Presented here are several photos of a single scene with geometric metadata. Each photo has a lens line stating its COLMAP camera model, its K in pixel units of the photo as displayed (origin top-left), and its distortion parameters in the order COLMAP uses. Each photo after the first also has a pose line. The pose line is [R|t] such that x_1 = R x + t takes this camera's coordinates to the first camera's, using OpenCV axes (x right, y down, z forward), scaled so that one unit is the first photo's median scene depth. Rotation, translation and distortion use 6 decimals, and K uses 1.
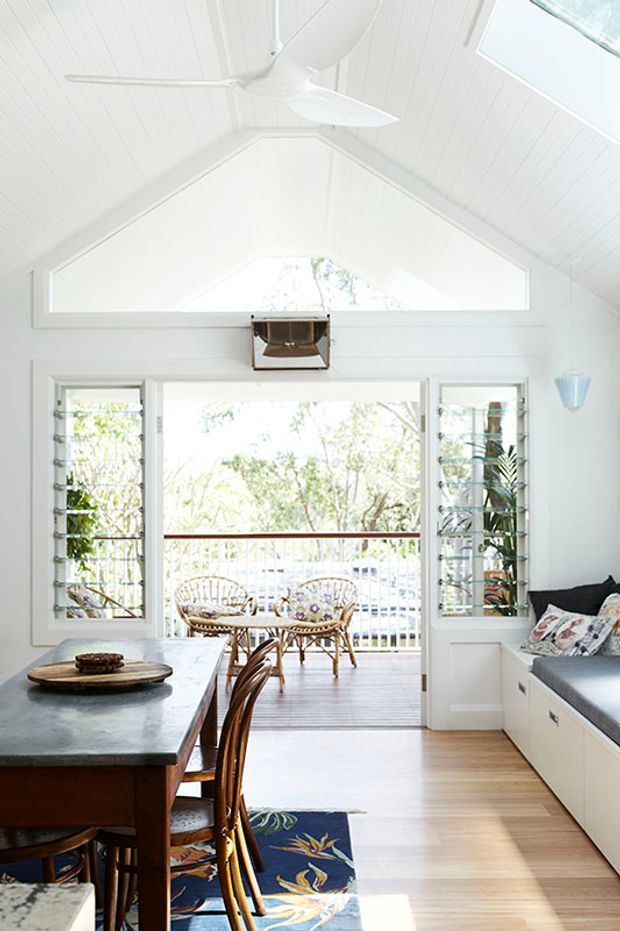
lens RADIAL K [[1132.7, 0, 310.0], [0, 1132.7, 465.5], [0, 0, 1]] dist [-0.017187, -0.004716]
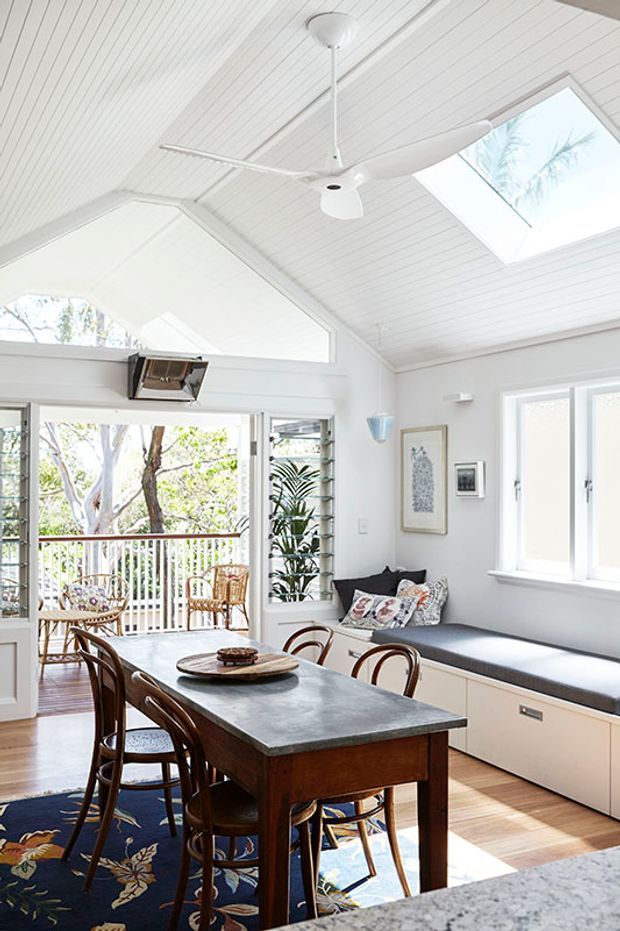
lens RADIAL K [[932.5, 0, 310.0], [0, 932.5, 465.5], [0, 0, 1]] dist [-0.008220, -0.001193]
pose [[0.895903, 0.017479, 0.443905, -0.307663], [-0.013385, 0.999834, -0.012356, -0.006339], [-0.444047, 0.005128, 0.895989, 0.056028]]
